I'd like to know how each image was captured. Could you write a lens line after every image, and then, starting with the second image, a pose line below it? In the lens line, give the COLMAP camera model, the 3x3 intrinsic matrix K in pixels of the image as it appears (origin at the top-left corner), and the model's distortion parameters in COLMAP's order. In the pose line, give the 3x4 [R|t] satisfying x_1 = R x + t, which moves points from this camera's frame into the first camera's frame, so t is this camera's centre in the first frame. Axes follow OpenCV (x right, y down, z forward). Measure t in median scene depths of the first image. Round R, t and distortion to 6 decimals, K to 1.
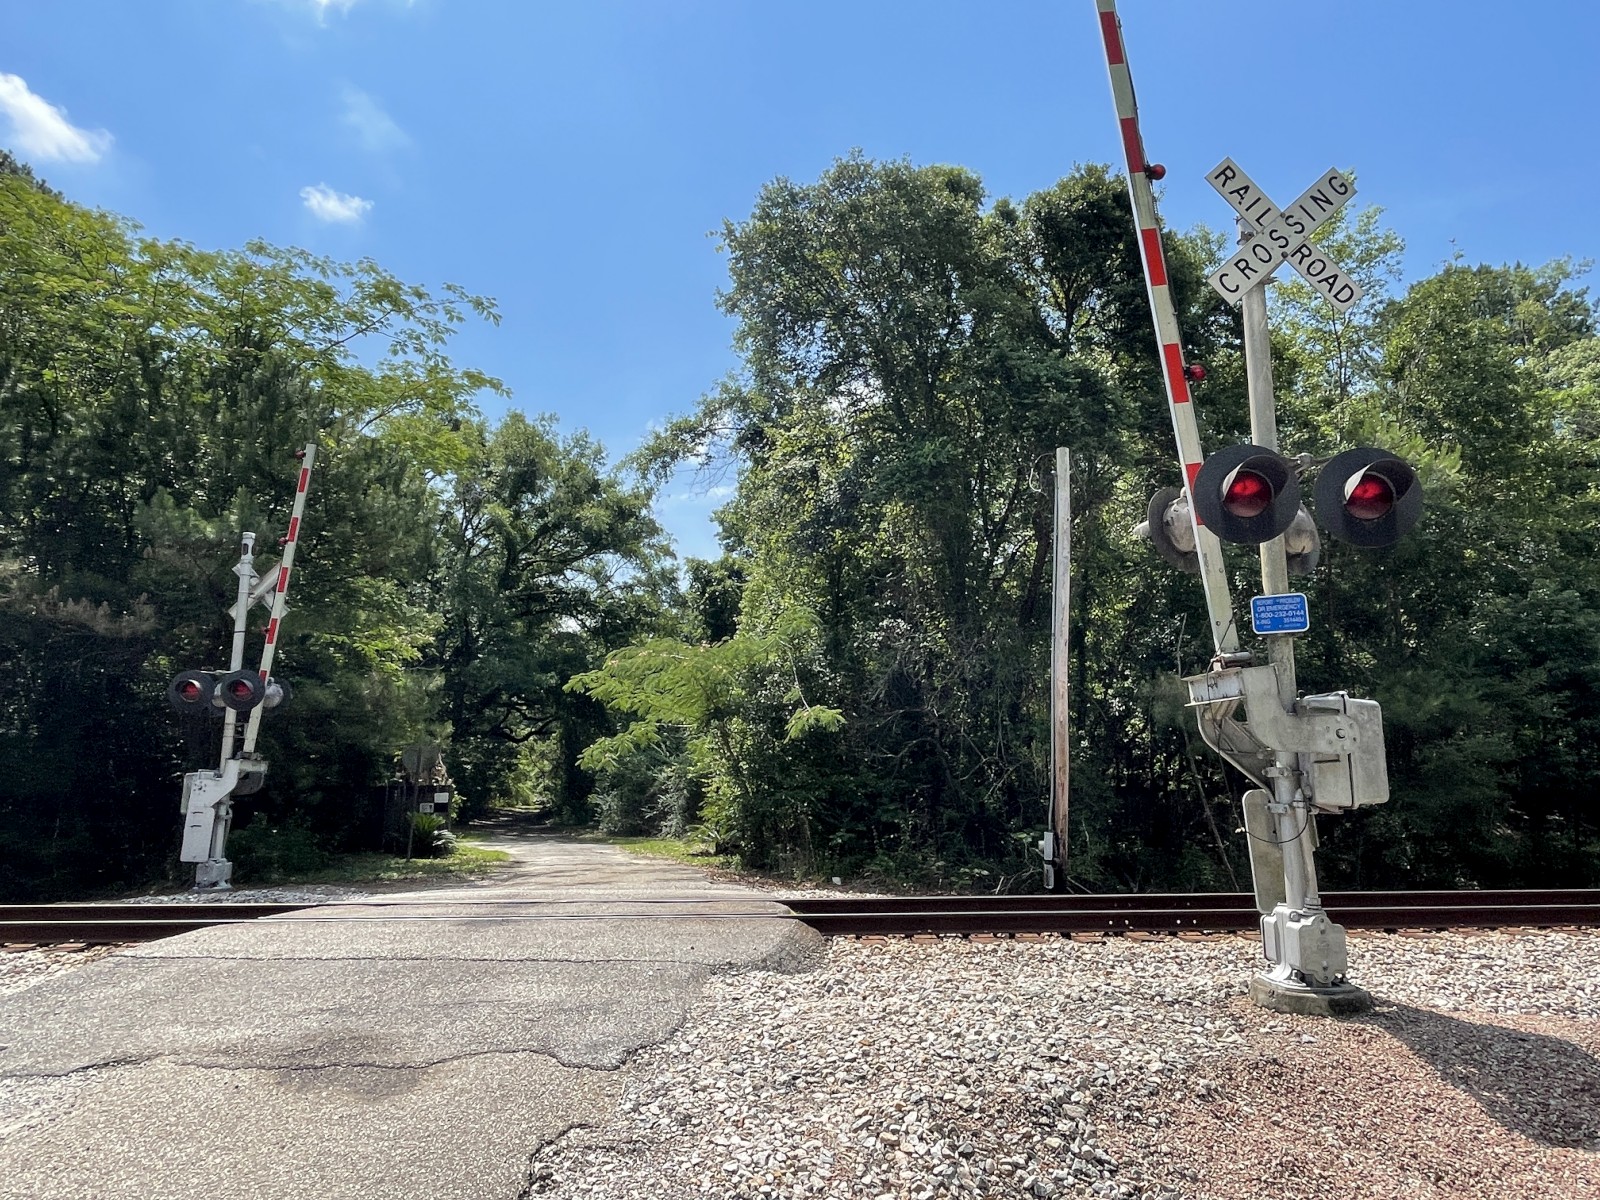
lens RADIAL K [[1017.7, 0, 805.6], [0, 1017.7, 596.8], [0, 0, 1]] dist [-0.001140, -0.000557]
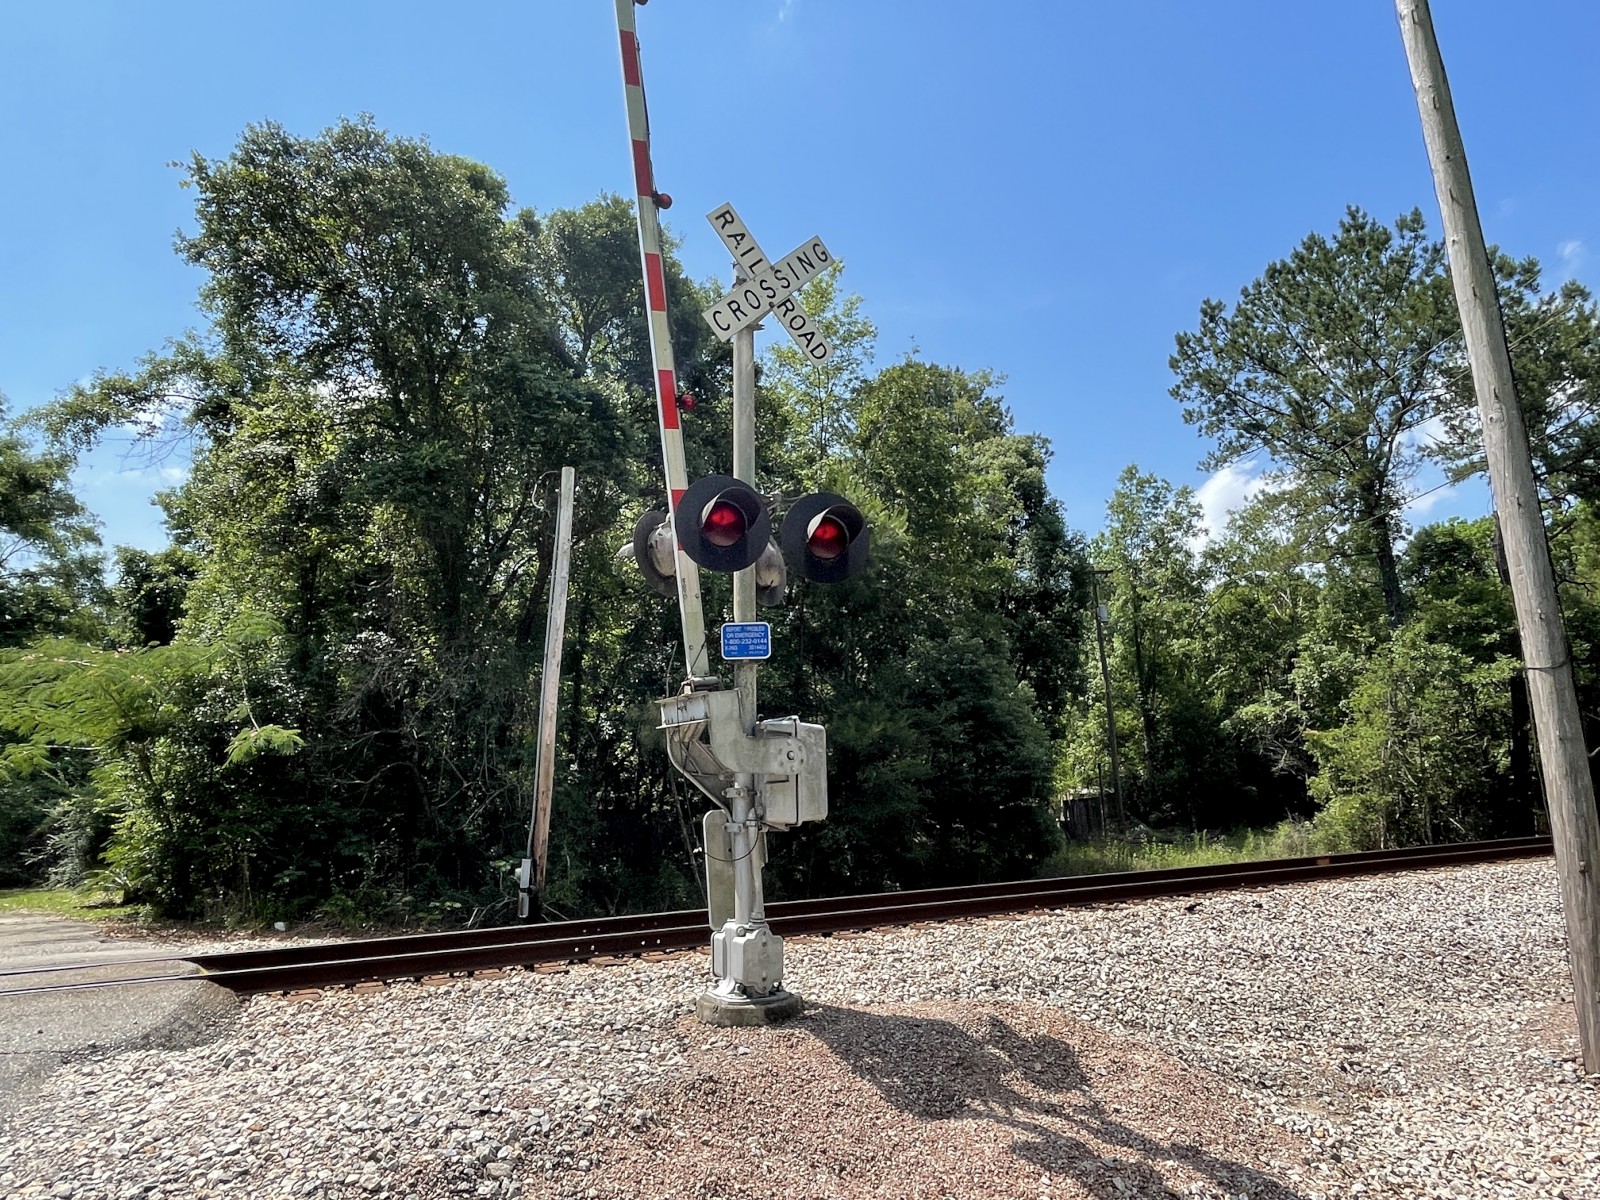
lens RADIAL K [[1017.7, 0, 805.6], [0, 1017.7, 596.8], [0, 0, 1]] dist [-0.001140, -0.000557]
pose [[0.887091, 0.068958, 0.456415, 0.012436], [-0.058577, 0.997602, -0.036873, 0.002056], [-0.457863, 0.005974, 0.889003, 0.012693]]
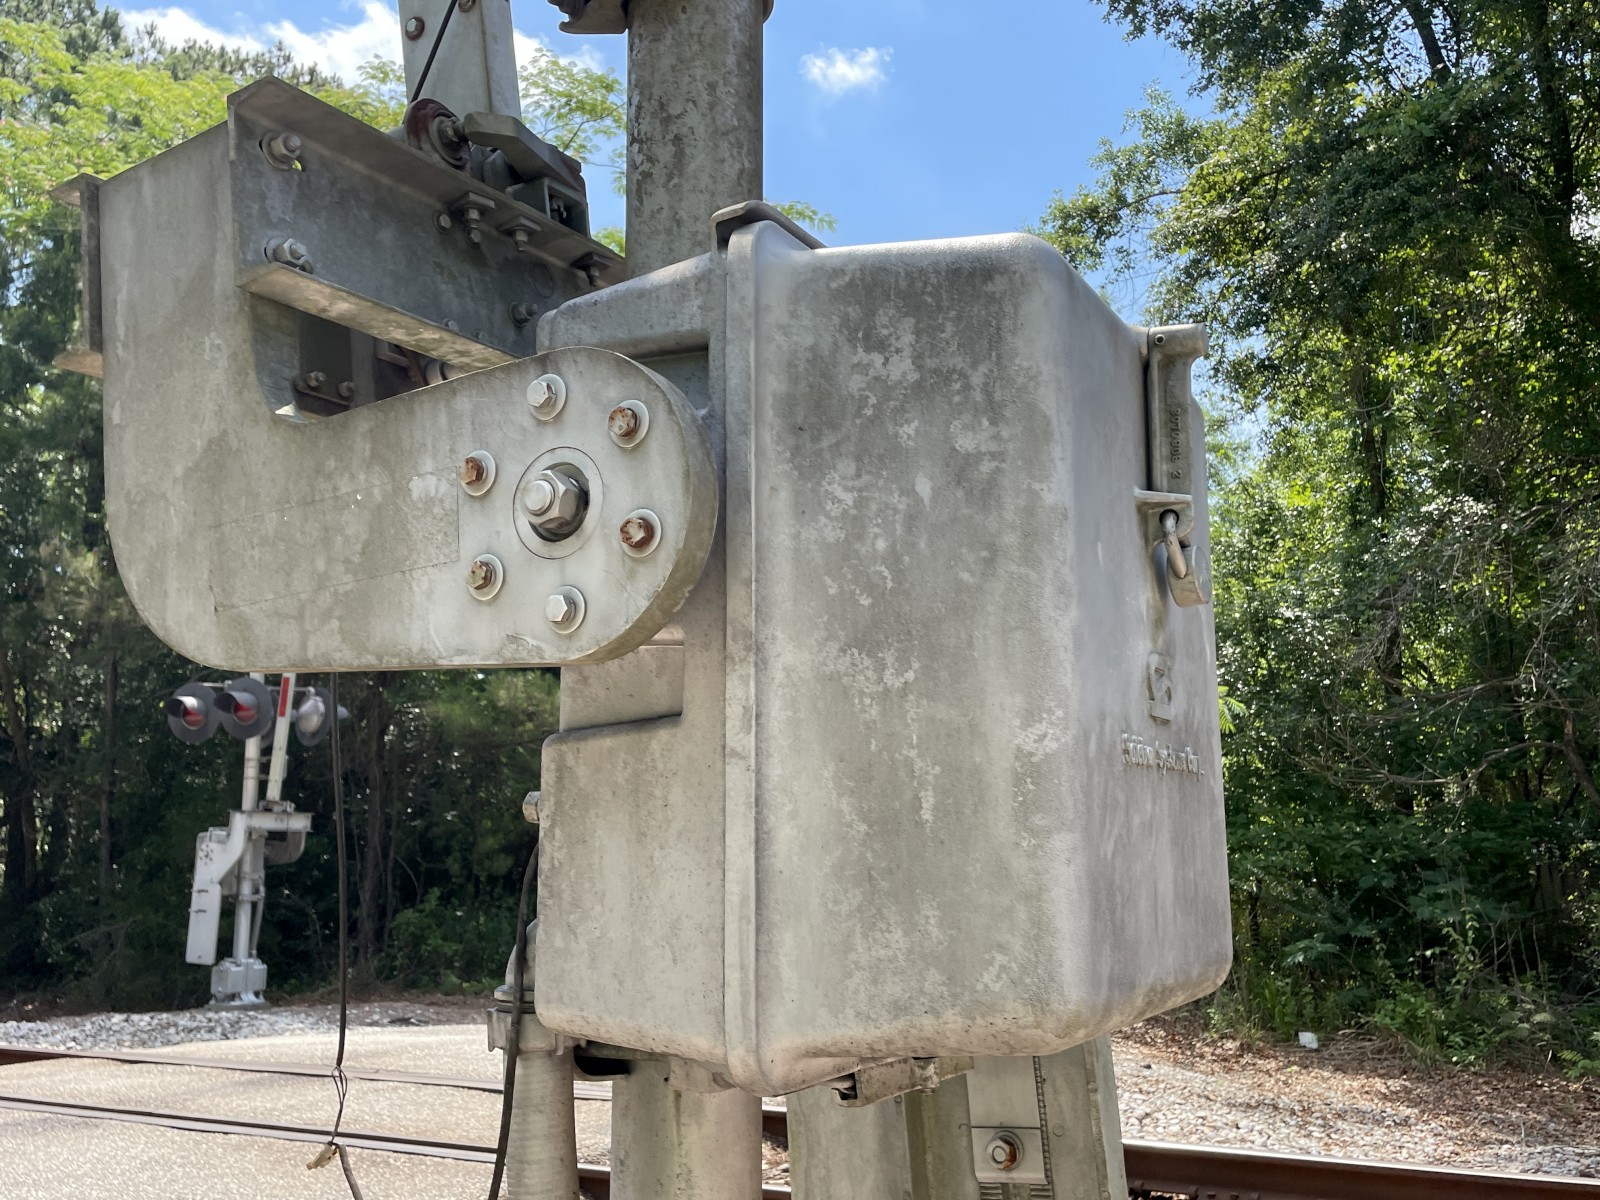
lens RADIAL K [[1463.1, 0, 800.0], [0, 1463.1, 600.0], [0, 0, 1]] dist [0.008057, 0.005885]
pose [[0.861340, -0.085739, -0.500742, 0.186033], [0.099388, 0.995049, 0.000583, 0.044583], [0.498213, -0.050270, 0.865596, 0.277988]]
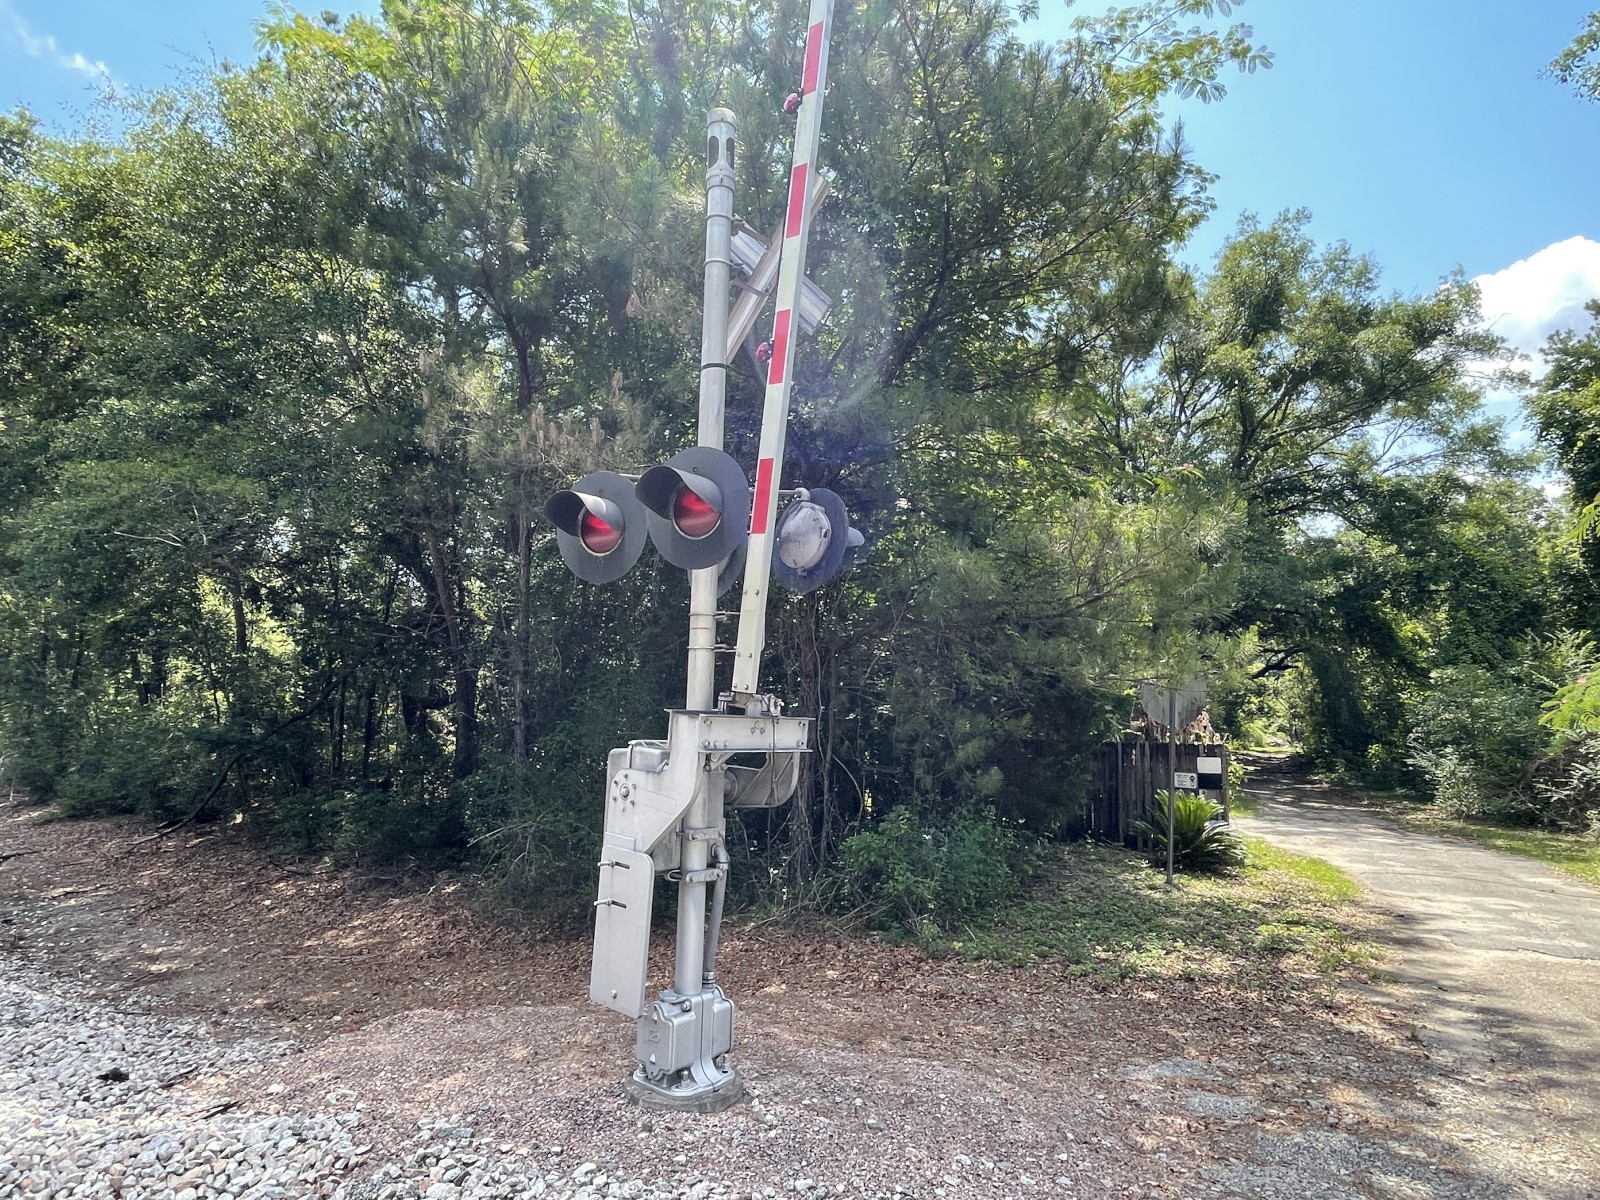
lens RADIAL K [[879.2, 0, 808.7], [0, 879.2, 595.3], [0, 0, 1]] dist [0.002033, 0.000667]
pose [[0.758638, -0.071744, -0.647550, -0.263180], [0.100170, 0.994945, 0.007122, 0.094393], [0.643766, -0.070268, 0.761990, 0.620988]]
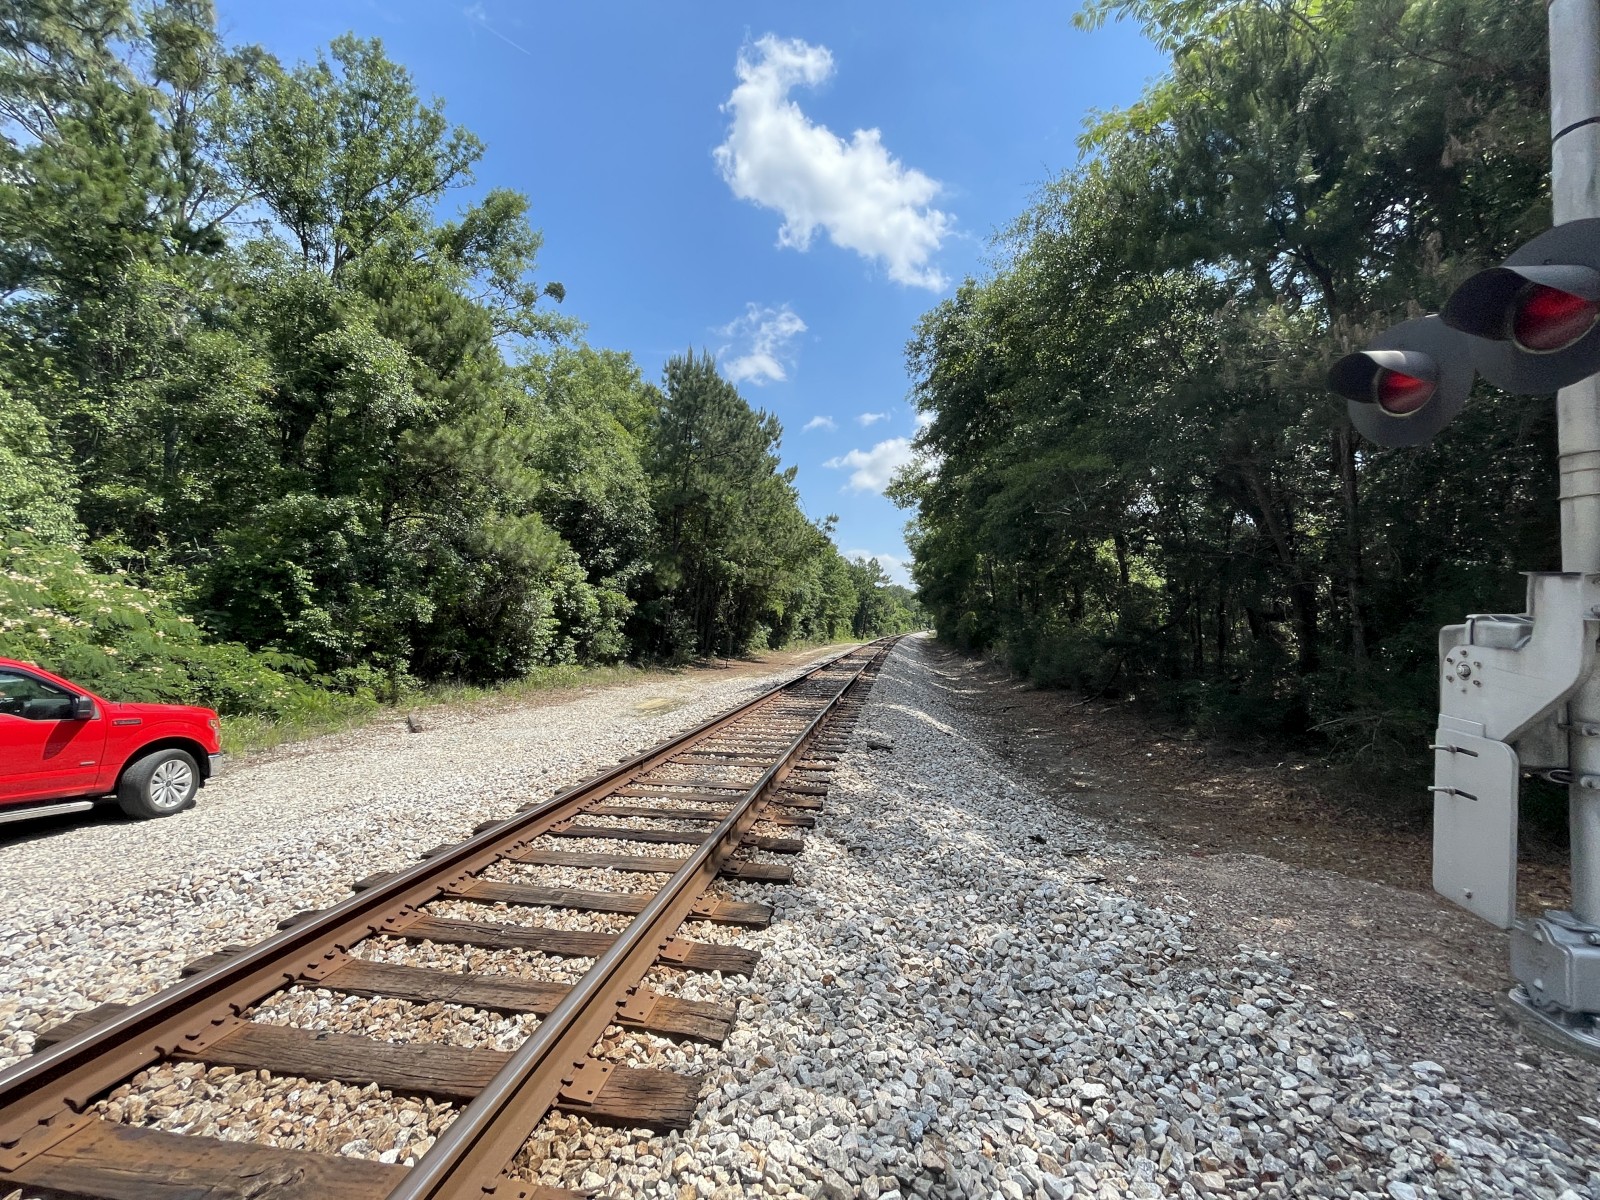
lens RADIAL K [[654.5, 0, 813.7], [0, 654.5, 599.2], [0, 0, 1]] dist [0.000241, -0.000406]
pose [[-0.155160, -0.031408, -0.987390, -0.281625], [0.182618, 0.981357, -0.059913, 0.108370], [0.970864, -0.189611, -0.146531, 0.642860]]
